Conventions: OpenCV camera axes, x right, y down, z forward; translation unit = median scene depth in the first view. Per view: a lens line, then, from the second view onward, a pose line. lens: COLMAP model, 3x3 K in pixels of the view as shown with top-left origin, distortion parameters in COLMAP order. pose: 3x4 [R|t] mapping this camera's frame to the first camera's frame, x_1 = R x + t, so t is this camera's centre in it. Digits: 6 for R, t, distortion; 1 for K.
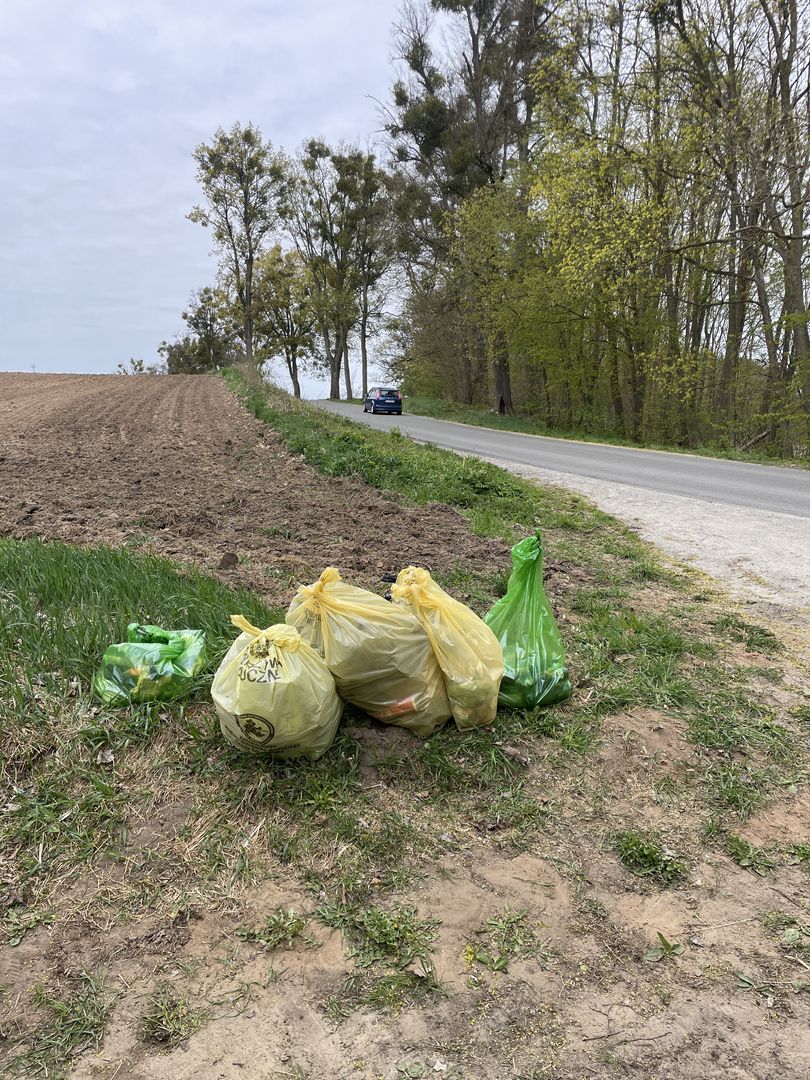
lens RADIAL K [[877.4, 0, 405.0], [0, 877.4, 540.0], [0, 0, 1]] dist [0.088255, -0.132593]
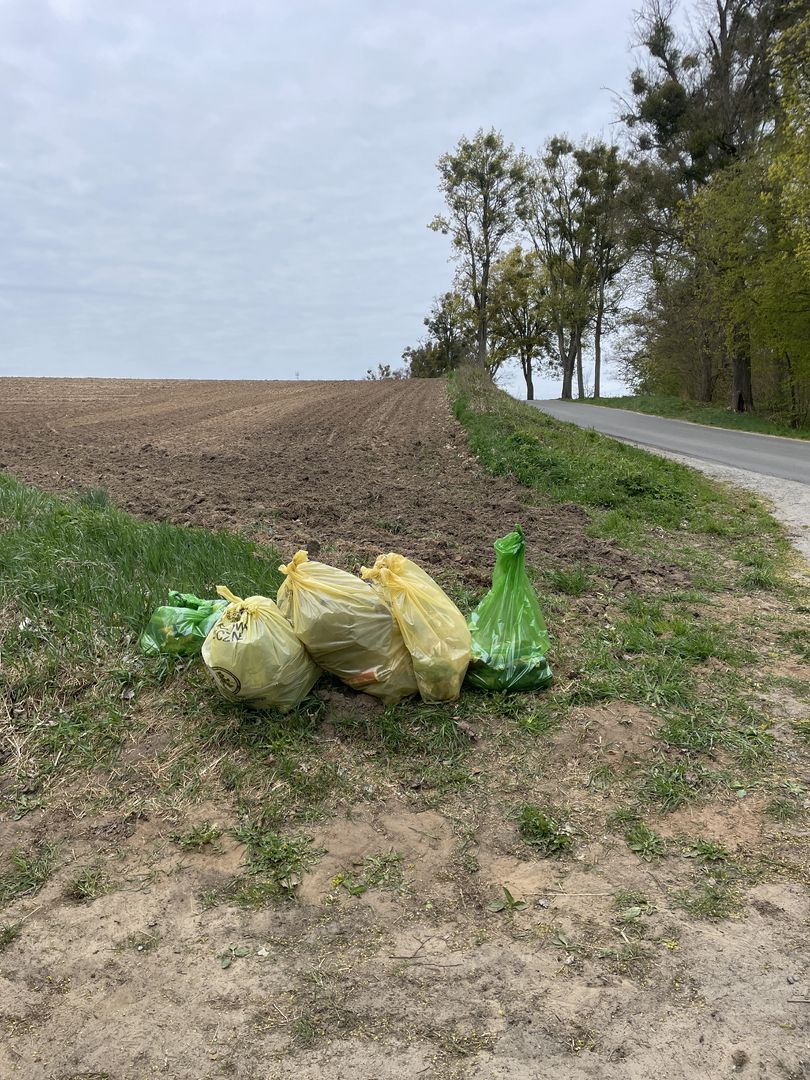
lens RADIAL K [[905.4, 0, 405.0], [0, 905.4, 540.0], [0, 0, 1]] dist [0.101888, -0.159676]
pose [[0.947692, 0.035373, -0.317220, 0.322146], [-0.036695, 0.999325, 0.001810, 0.007943], [0.317070, 0.009925, 0.948350, -0.075654]]
